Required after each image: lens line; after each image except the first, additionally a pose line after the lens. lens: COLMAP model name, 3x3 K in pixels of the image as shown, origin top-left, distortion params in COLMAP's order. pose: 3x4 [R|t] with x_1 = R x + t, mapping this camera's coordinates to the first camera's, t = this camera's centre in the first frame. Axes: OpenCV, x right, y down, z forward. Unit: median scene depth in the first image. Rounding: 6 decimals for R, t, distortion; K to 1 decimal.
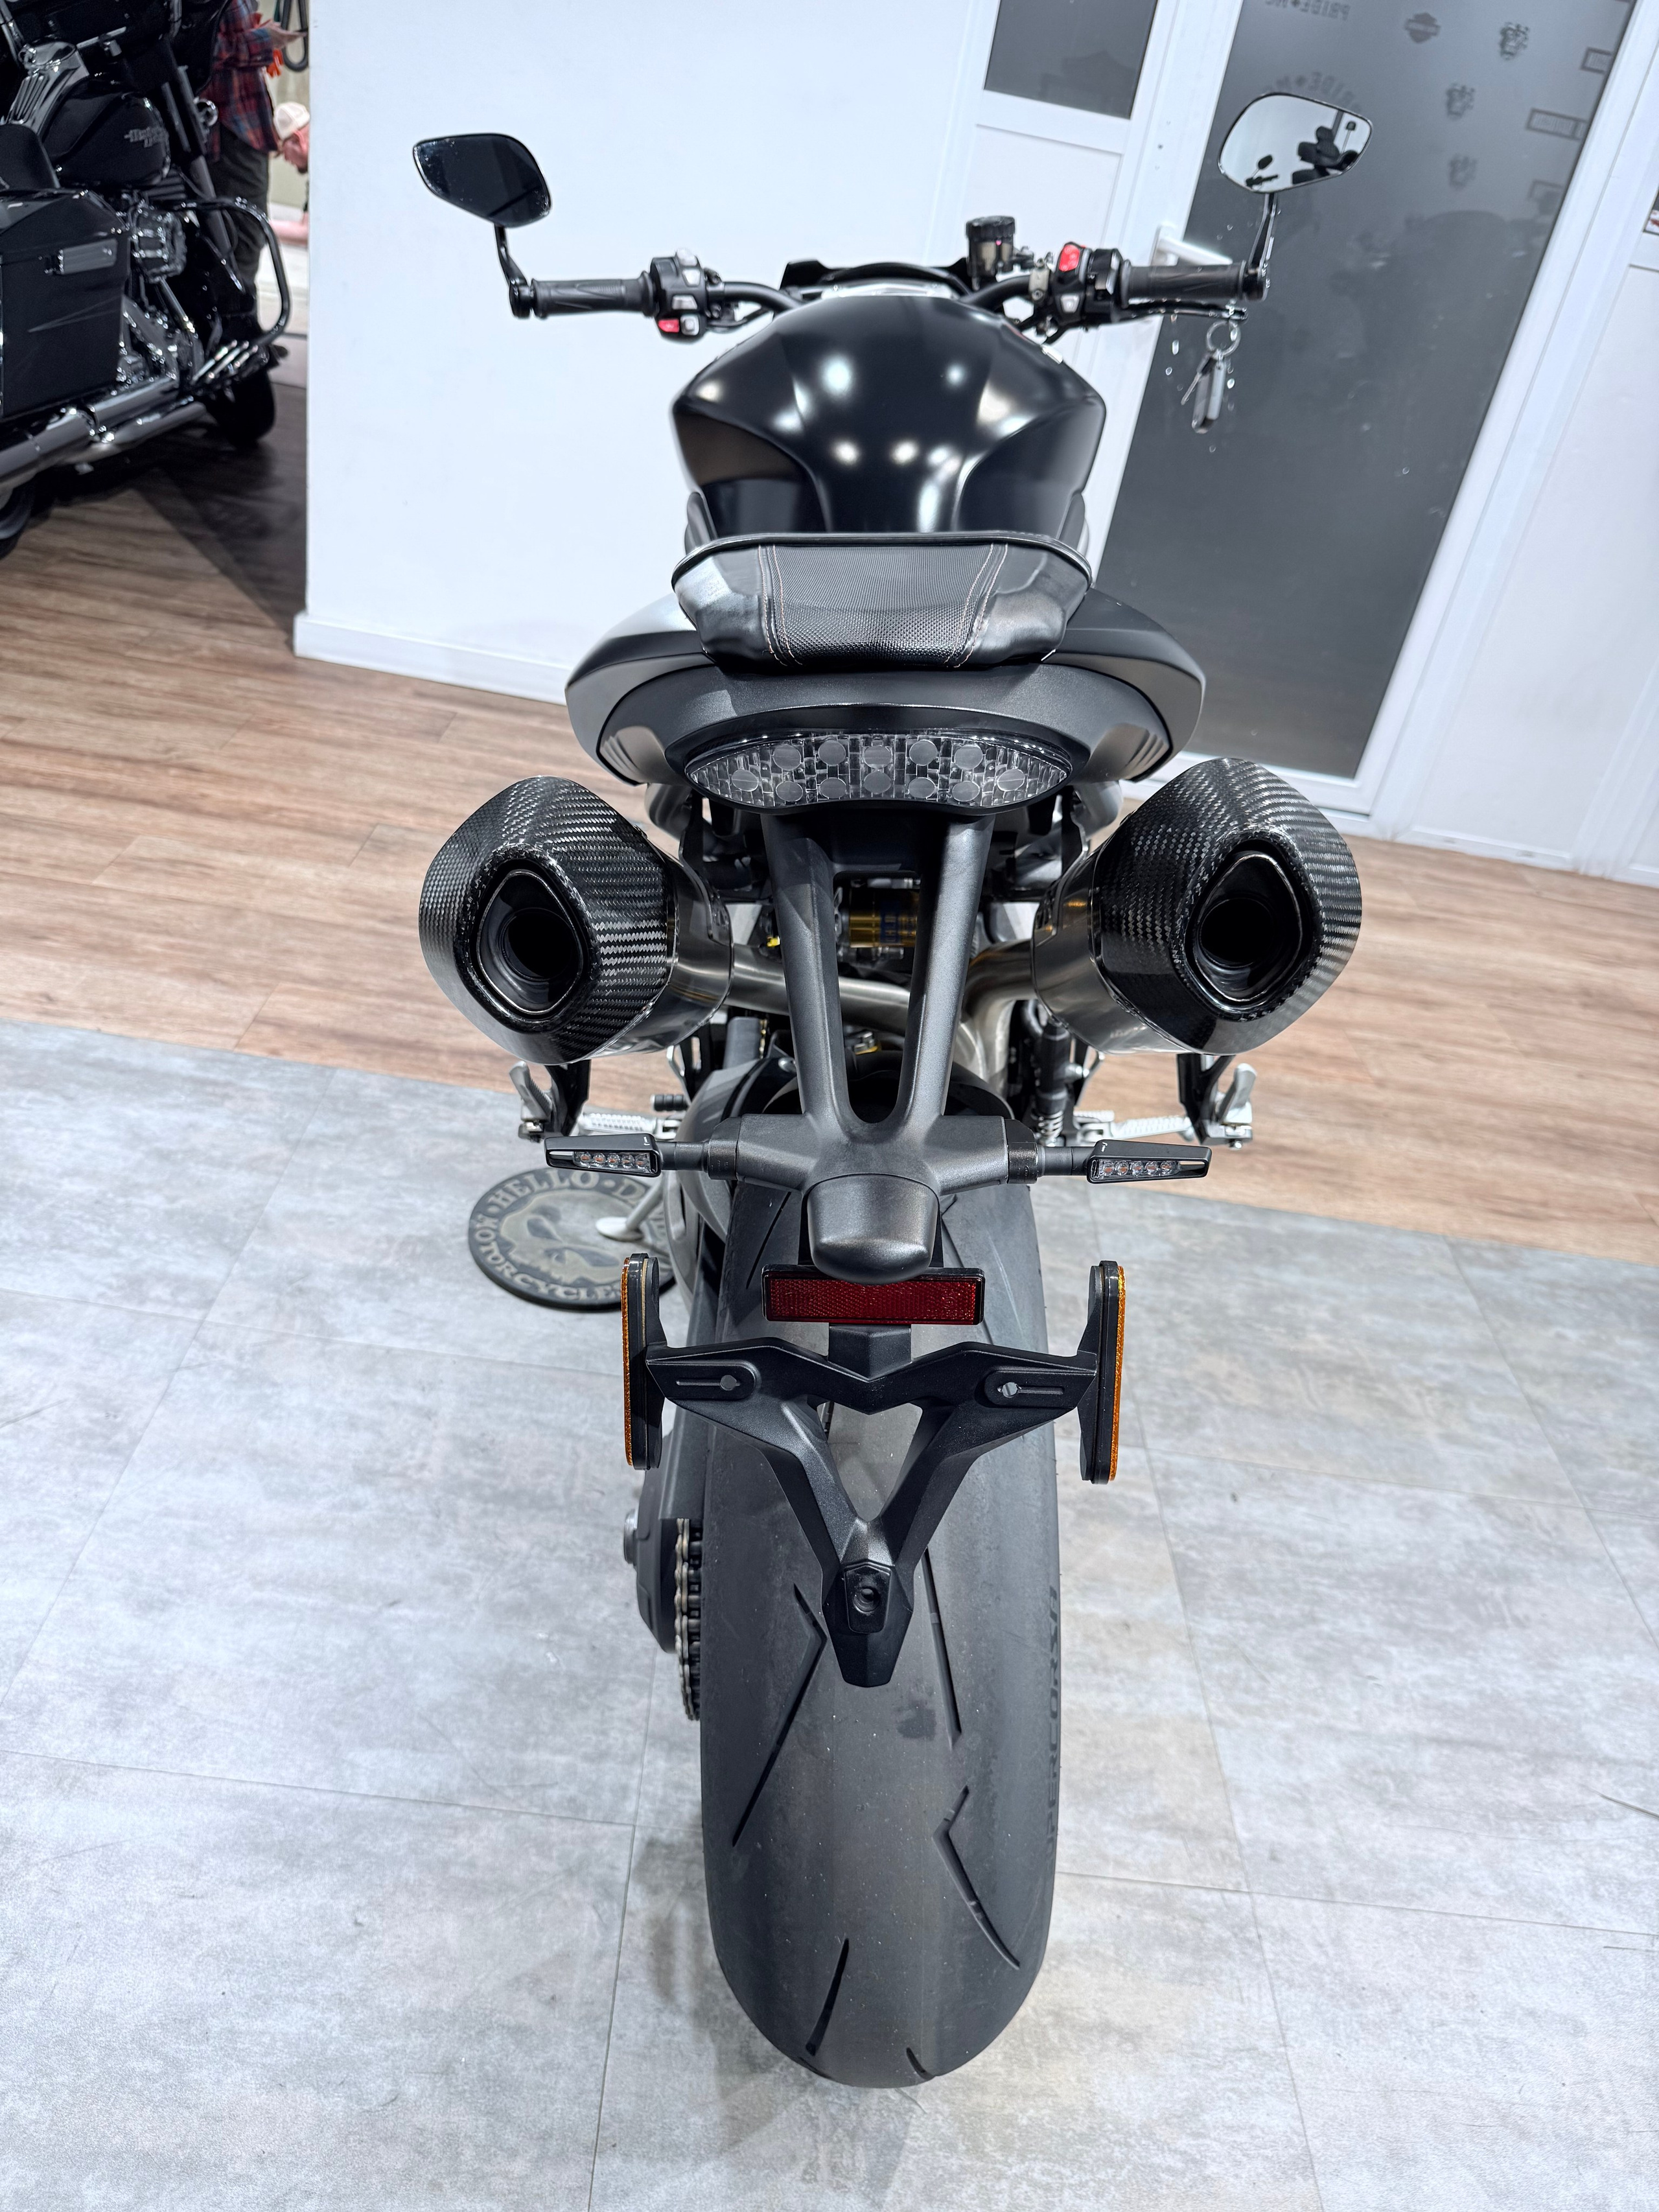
lens RADIAL K [[1585.3, 0, 808.6], [0, 1585.3, 1095.9], [0, 0, 1]] dist [-0.013247, -0.007864]
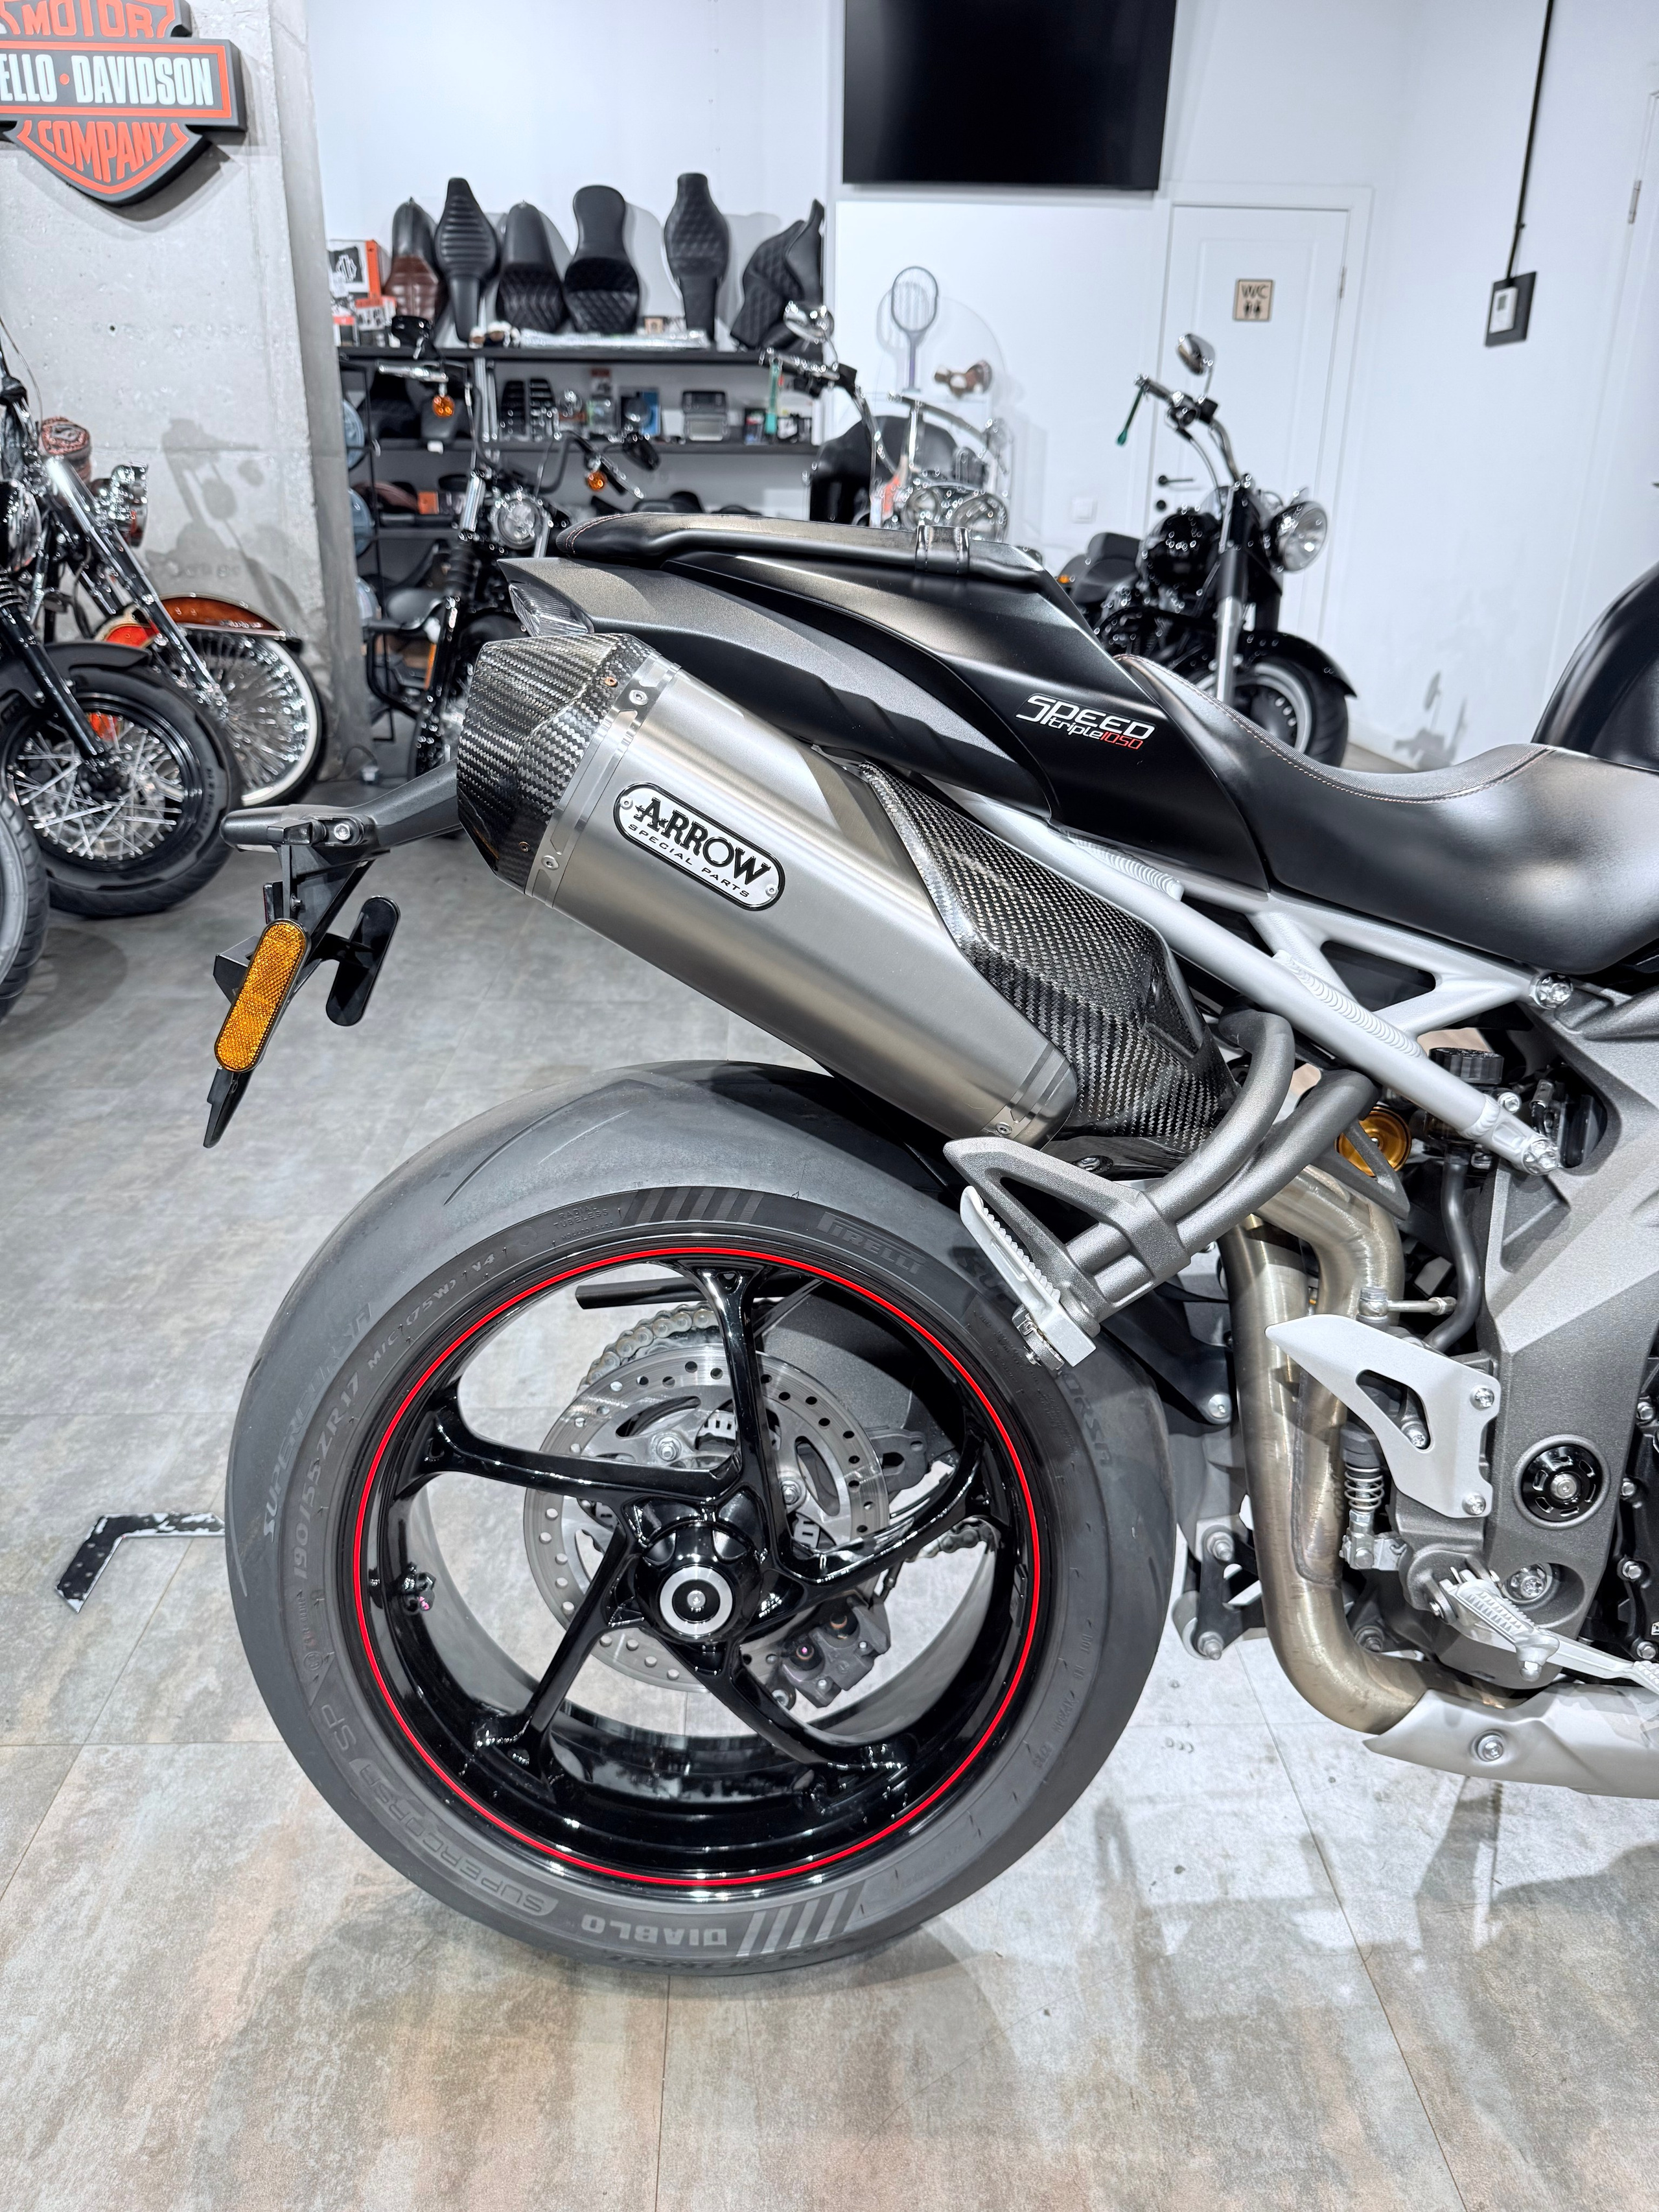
lens RADIAL K [[1576.8, 0, 828.8], [0, 1576.8, 1109.8], [0, 0, 1]] dist [-0.003786, -0.006160]
pose [[0.055184, 0.205450, -0.977111, 0.520835], [-0.529101, 0.835925, 0.145882, -0.066038], [0.846762, 0.508940, 0.154833, 0.420403]]
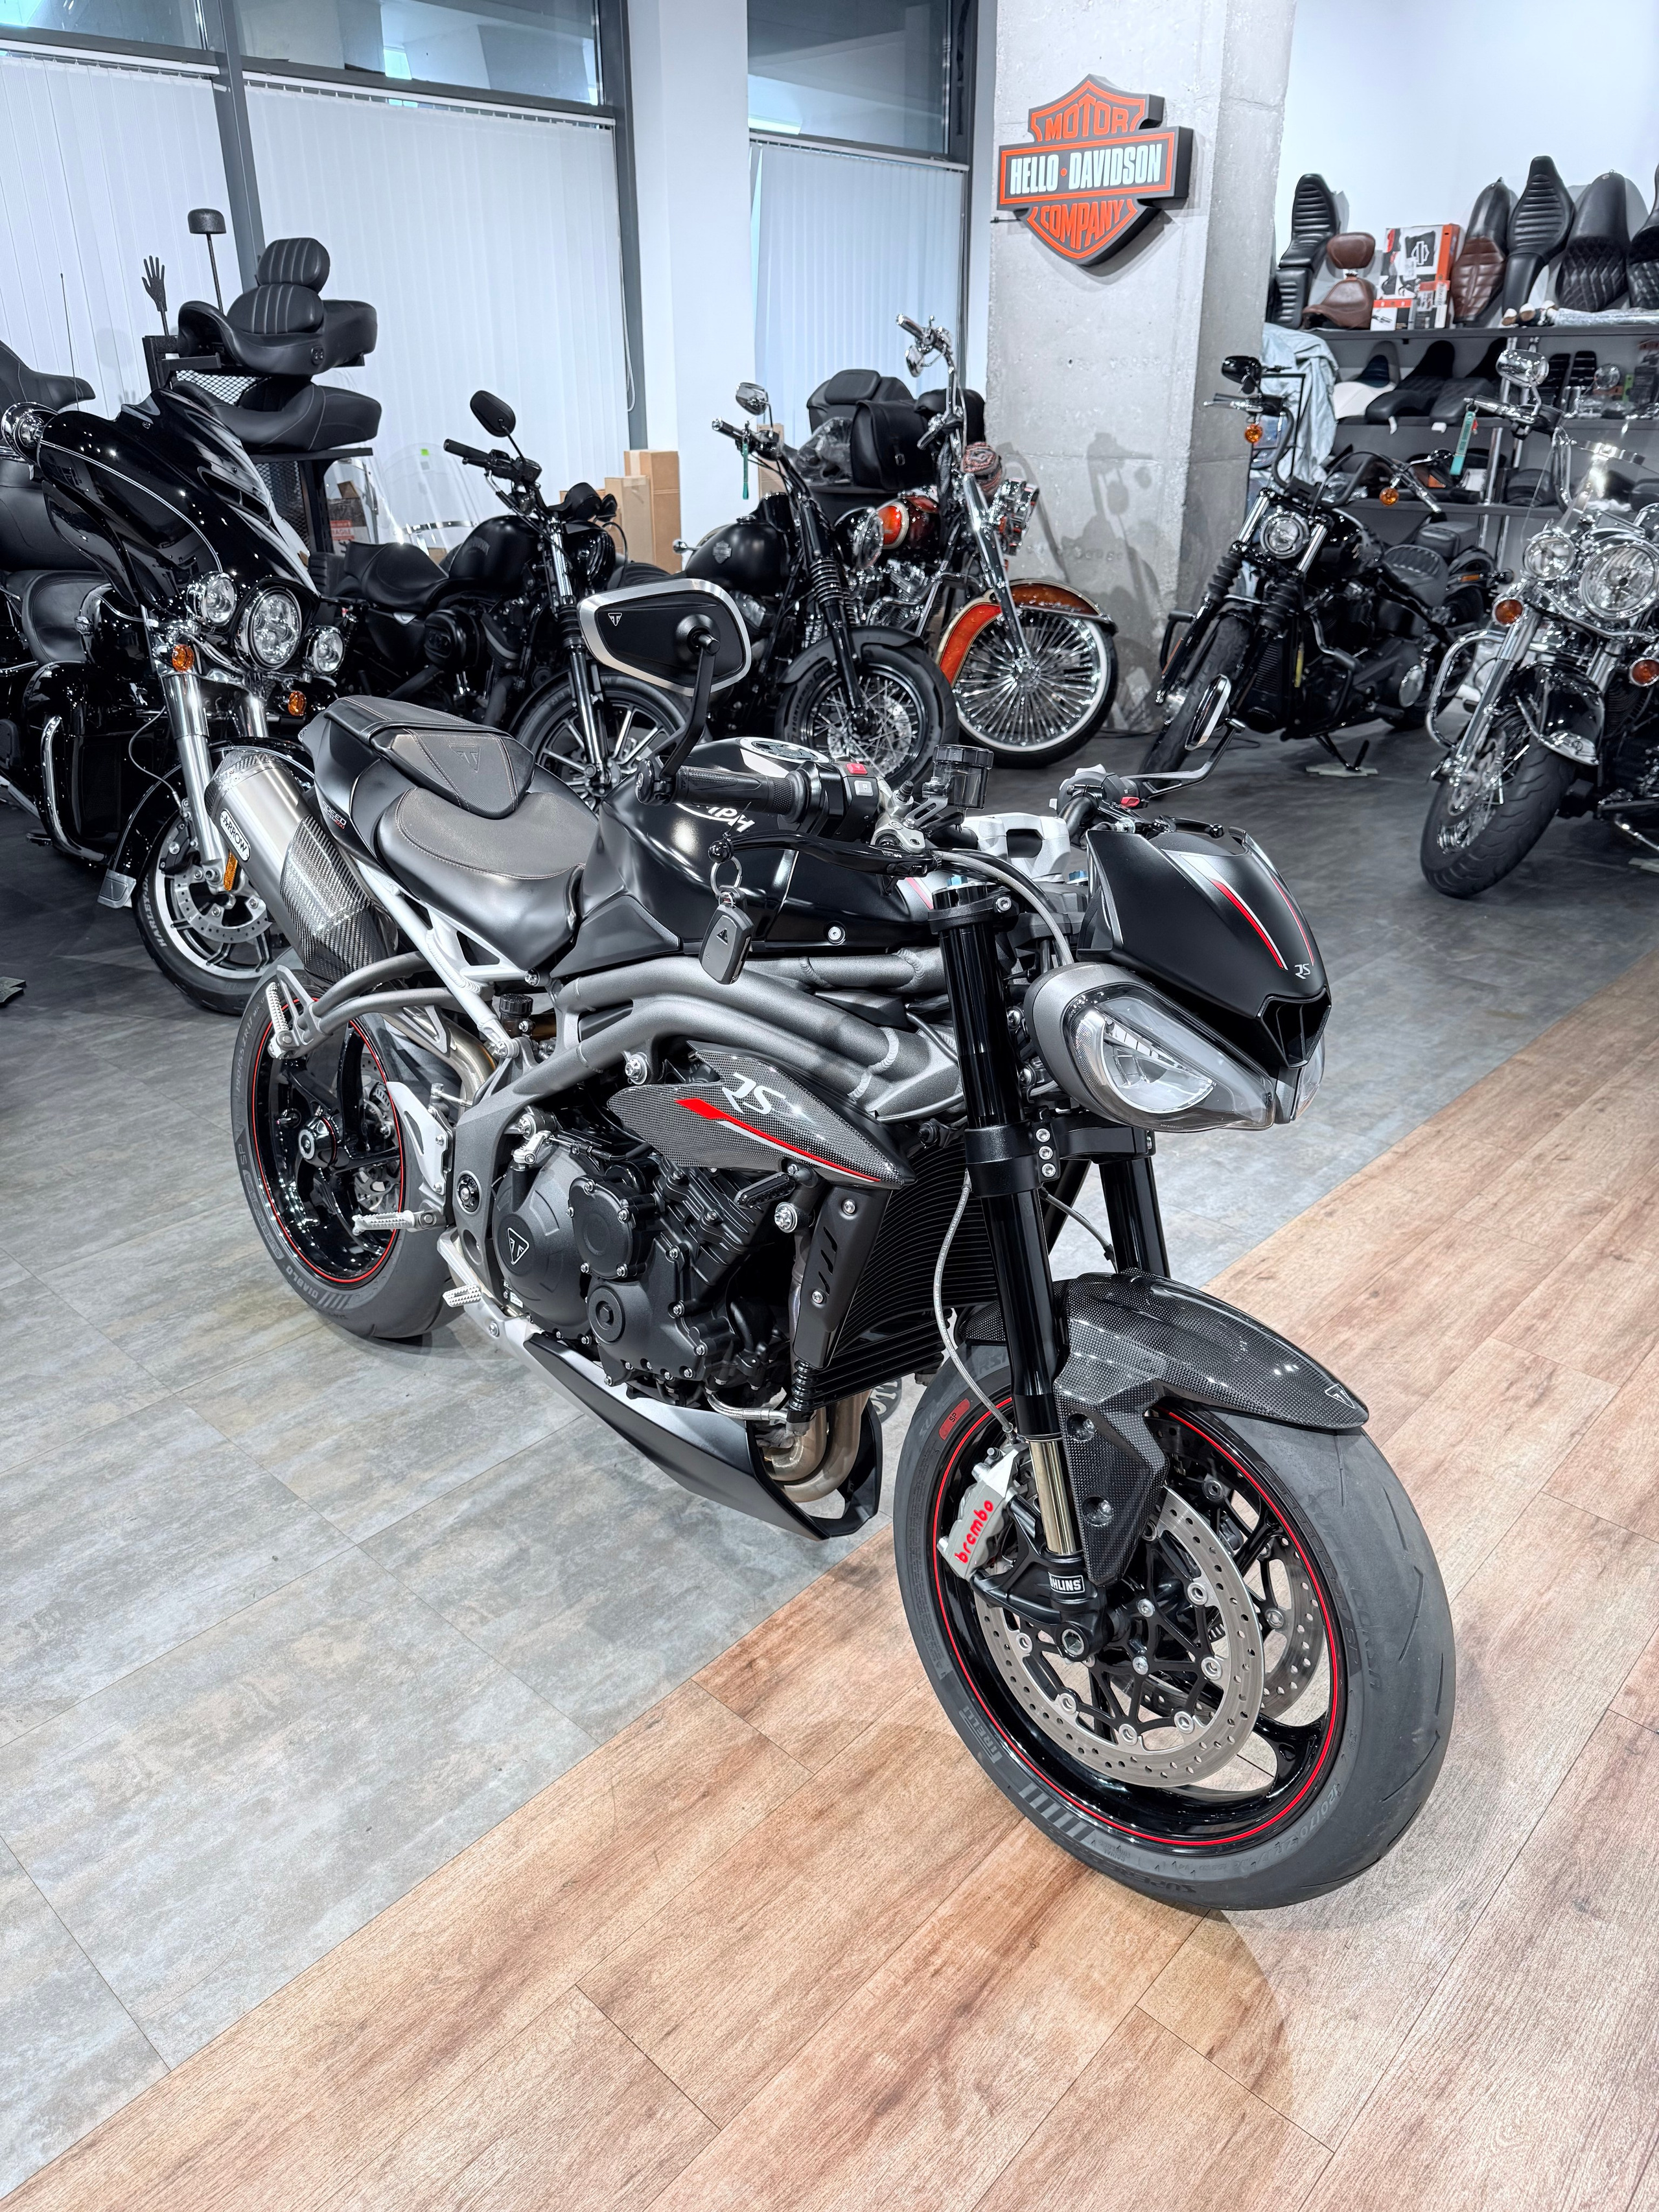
lens RADIAL K [[1556.1, 0, 825.4], [0, 1556.1, 1109.9], [0, 0, 1]] dist [0.026805, -0.040036]
pose [[-0.660539, 0.162165, -0.733070, 0.667113], [-0.483069, 0.655653, 0.580313, -0.722118], [0.574746, 0.737443, -0.354748, 1.151488]]
